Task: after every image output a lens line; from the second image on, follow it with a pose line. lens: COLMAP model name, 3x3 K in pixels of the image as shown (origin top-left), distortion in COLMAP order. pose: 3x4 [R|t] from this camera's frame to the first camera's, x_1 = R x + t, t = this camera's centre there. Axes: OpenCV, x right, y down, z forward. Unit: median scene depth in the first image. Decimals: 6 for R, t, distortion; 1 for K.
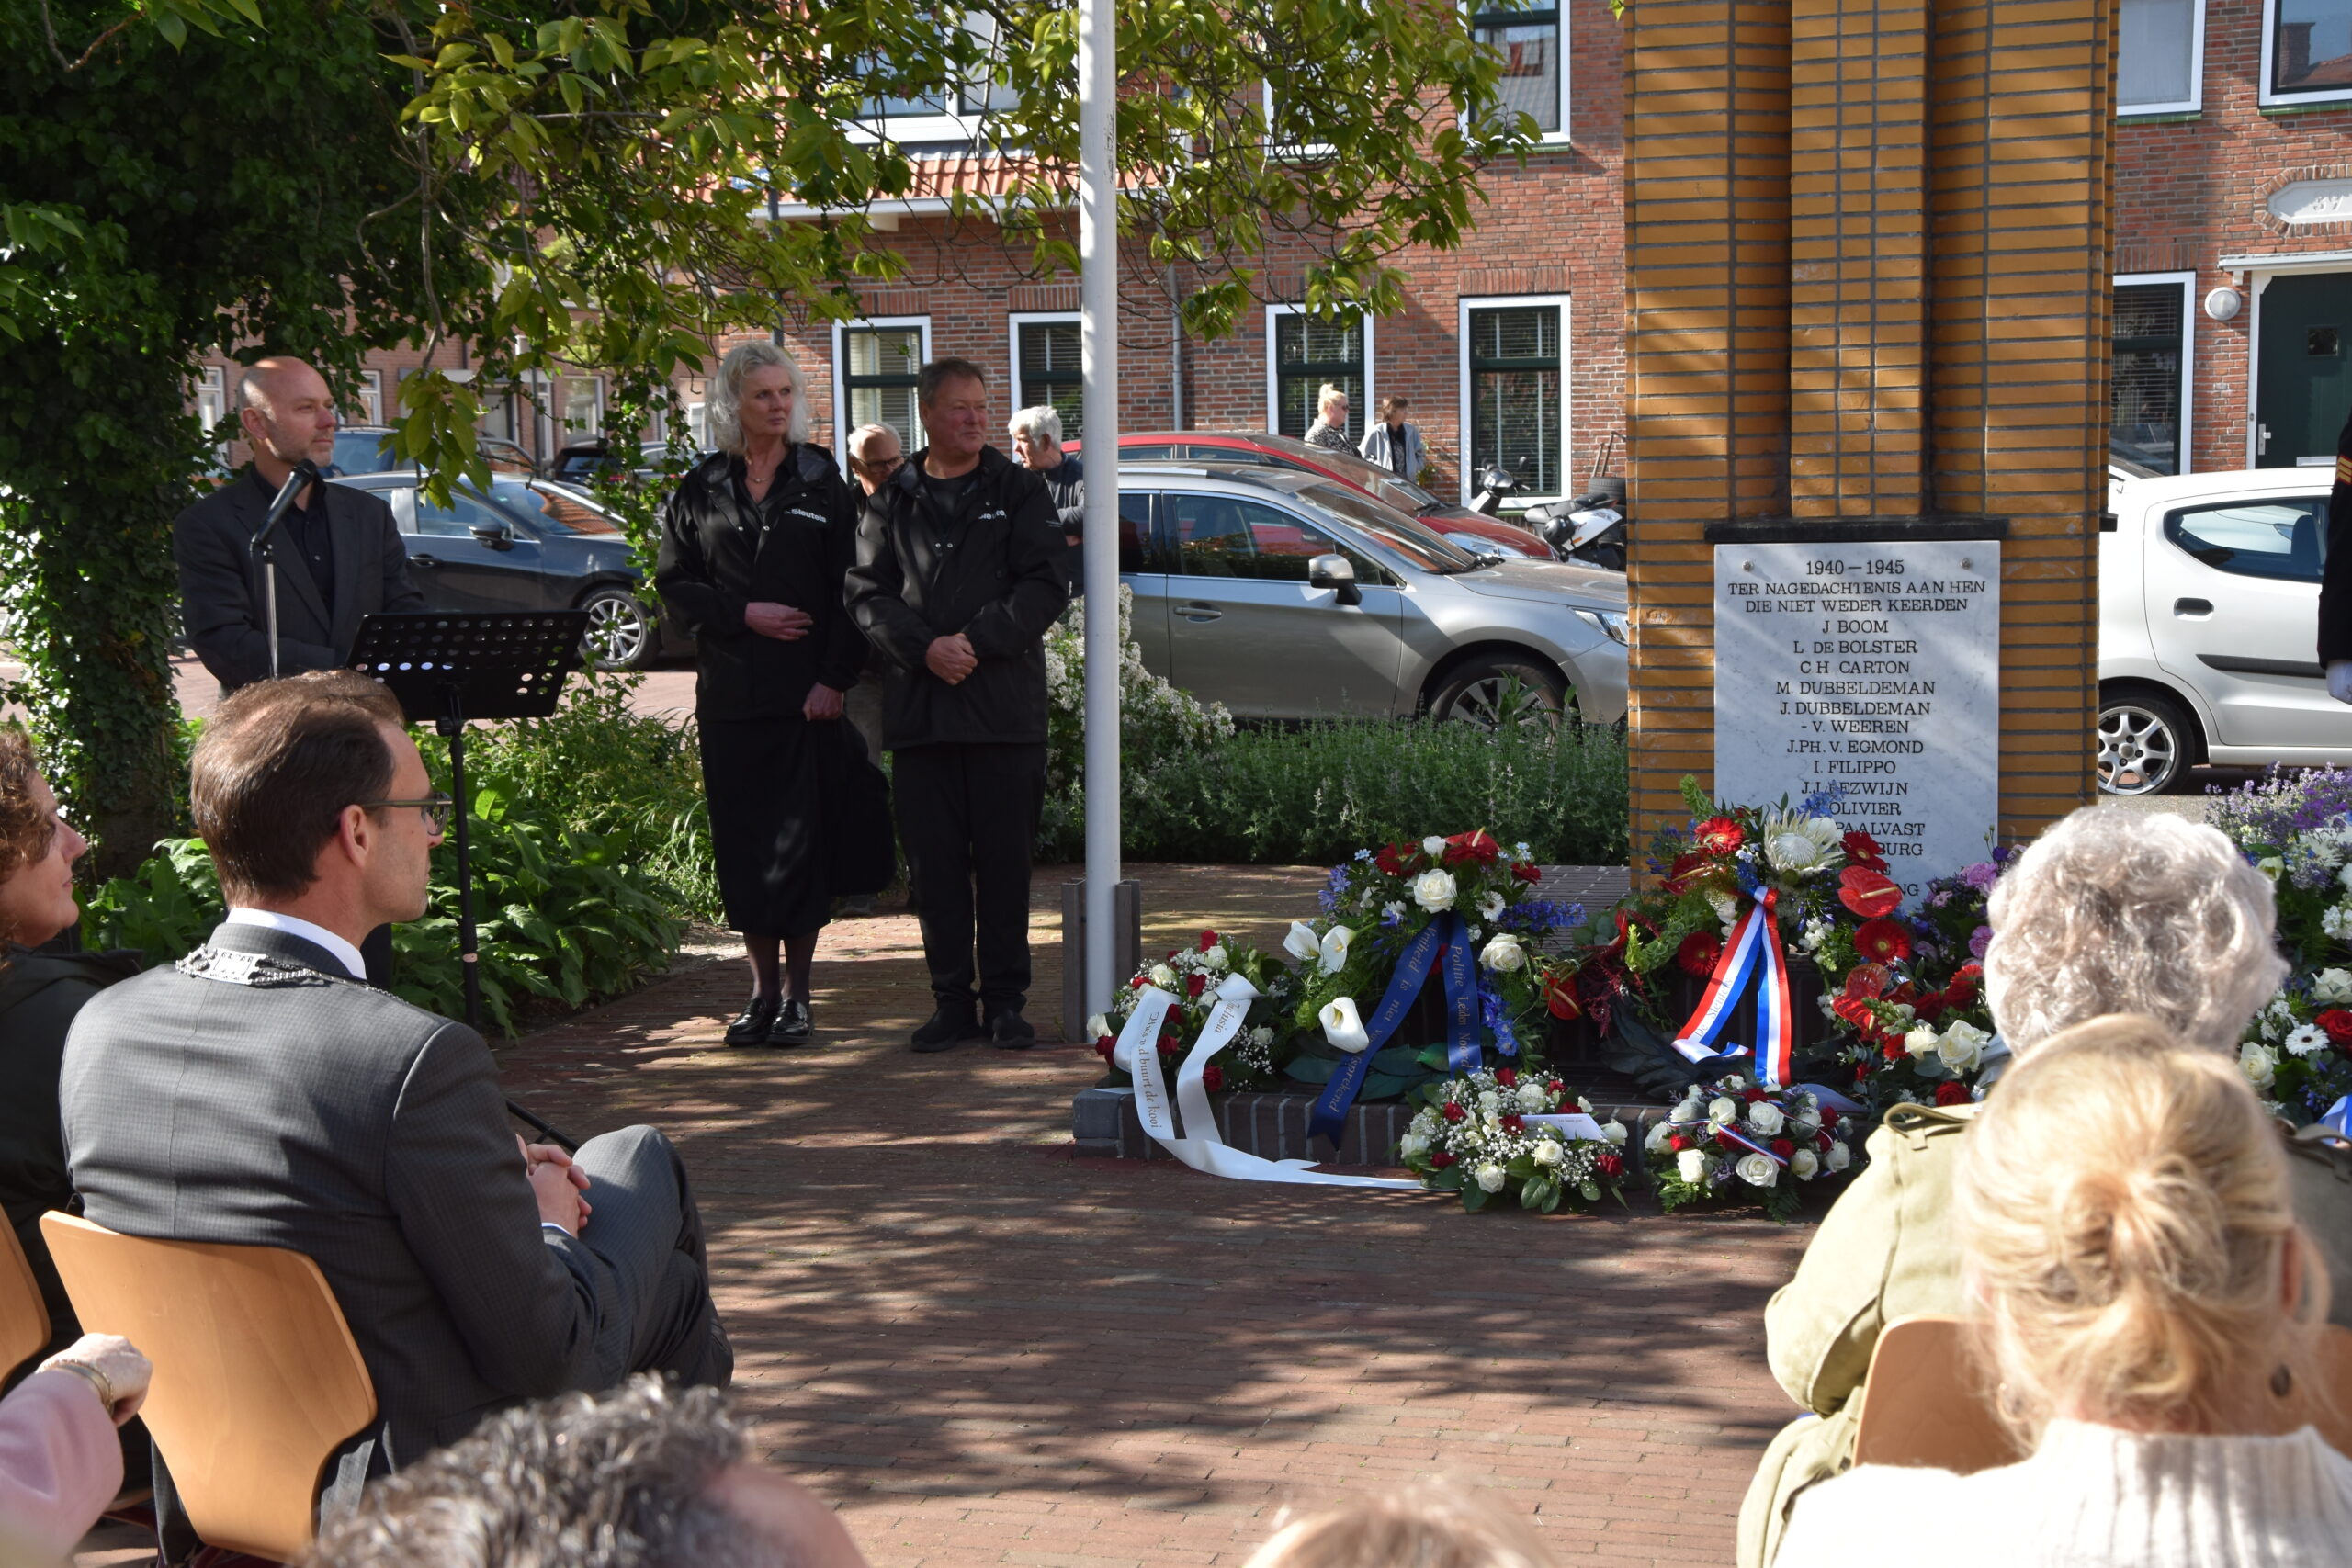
lens RADIAL K [[3328.3, 0, 1176.0], [0, 3328.3, 784.0], [0, 0, 1]] dist [0.103297, 0.469549]
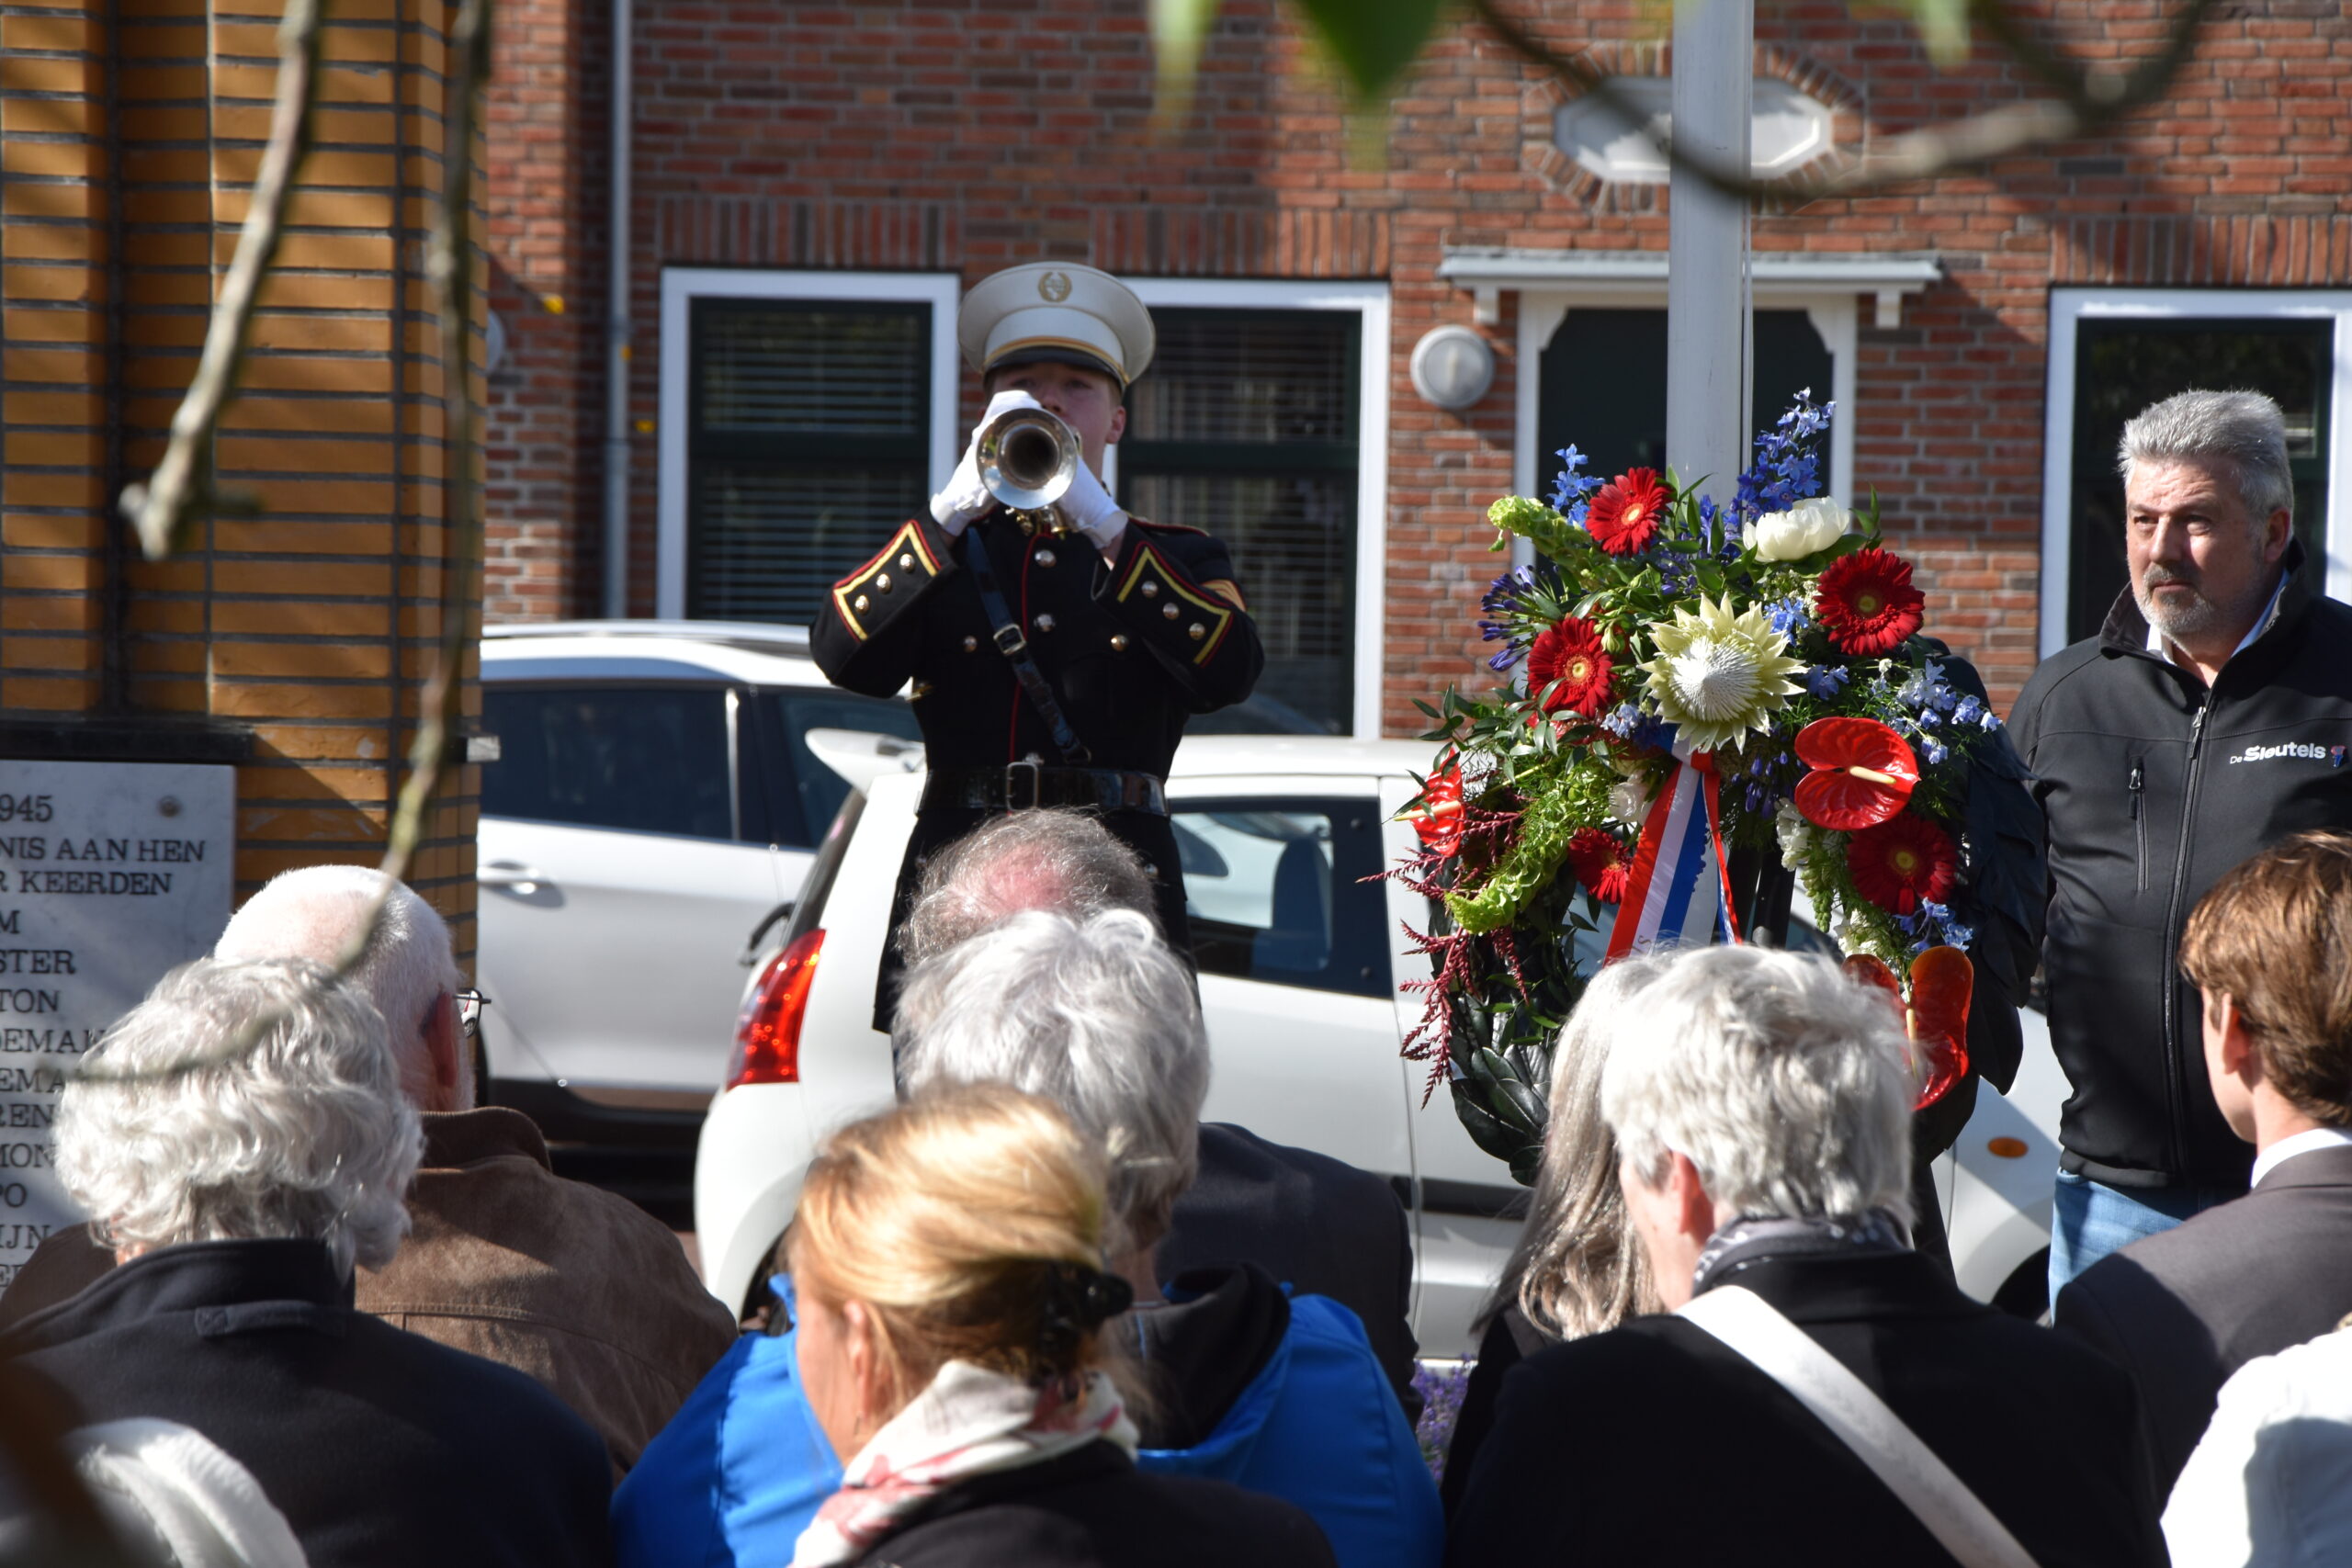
lens RADIAL K [[10609.4, 0, 1176.0], [0, 10609.4, 784.0], [0, 0, 1]] dist [1.598093, 8.996668]
pose [[0.975271, 0.037914, 0.217734, 0.020886], [-0.017400, 0.995290, -0.095373, 0.087419], [-0.220325, 0.089226, 0.971337, -0.663344]]
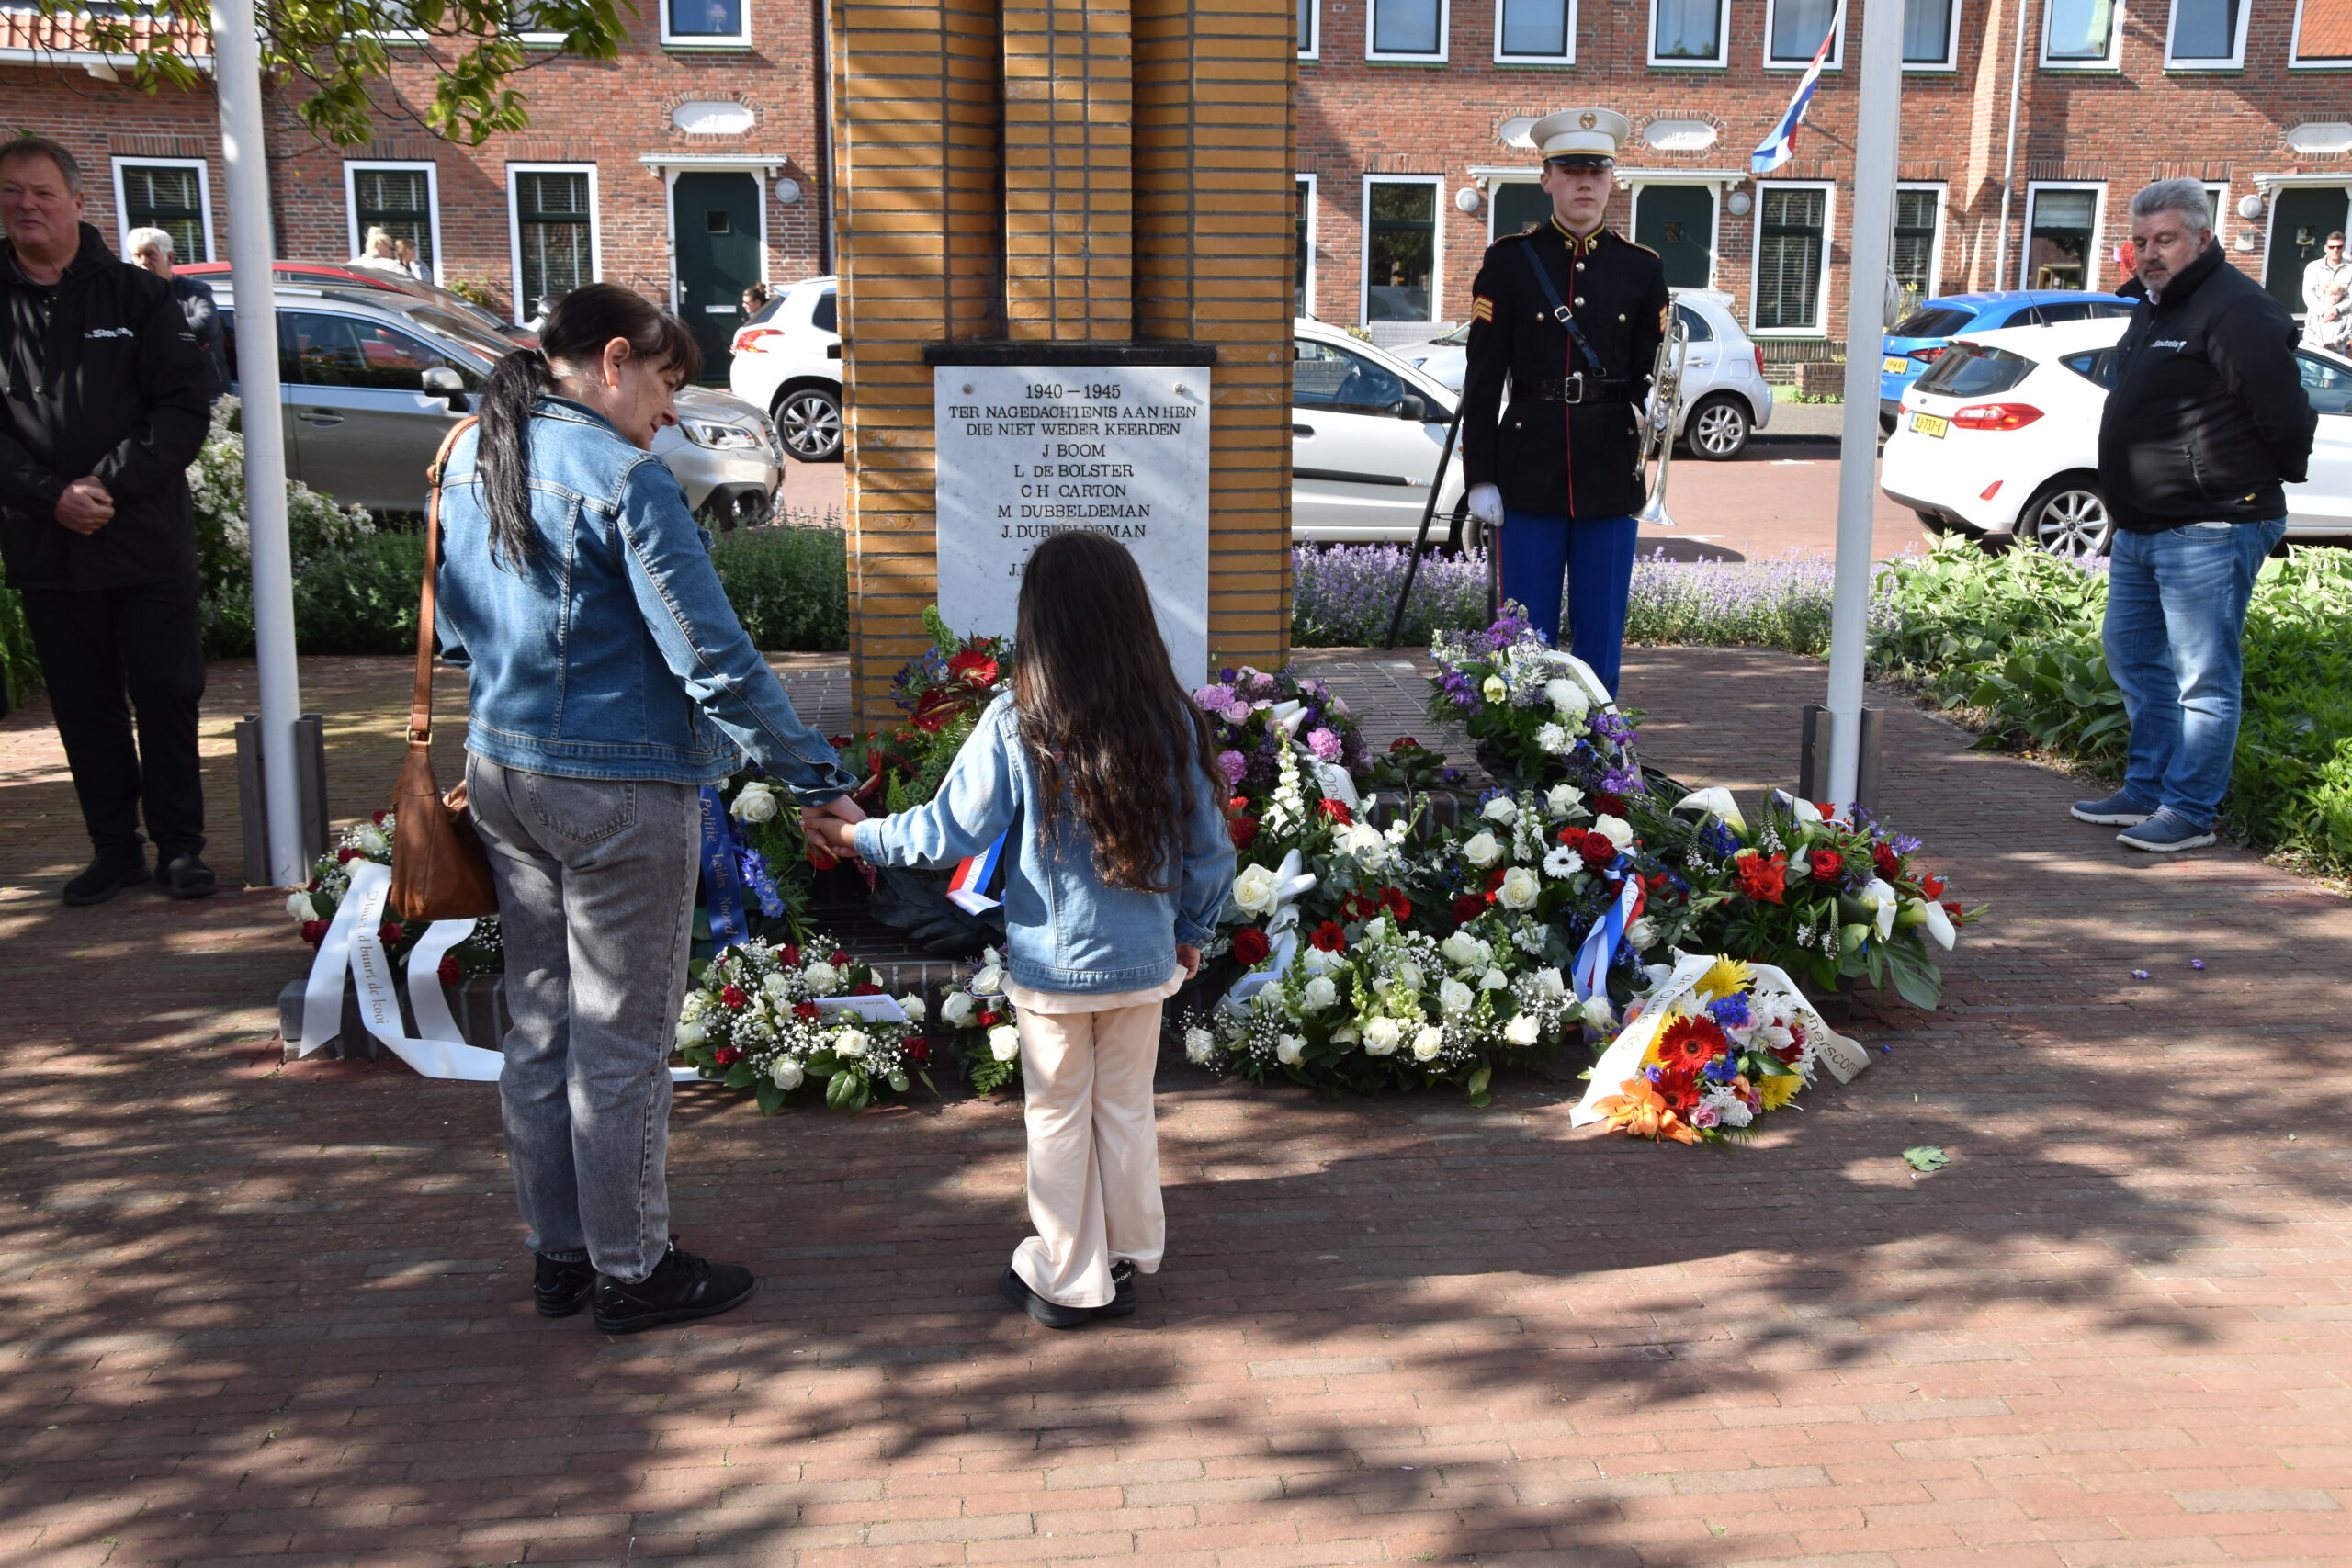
lens RADIAL K [[2247.2, 0, 1176.0], [0, 2247.2, 784.0], [0, 0, 1]] dist [-0.089165, 0.227994]
pose [[0.926798, -0.056824, 0.371237, -0.025040], [0.013646, 0.992930, 0.117916, -0.026167], [-0.375313, -0.104219, 0.921020, 0.351119]]
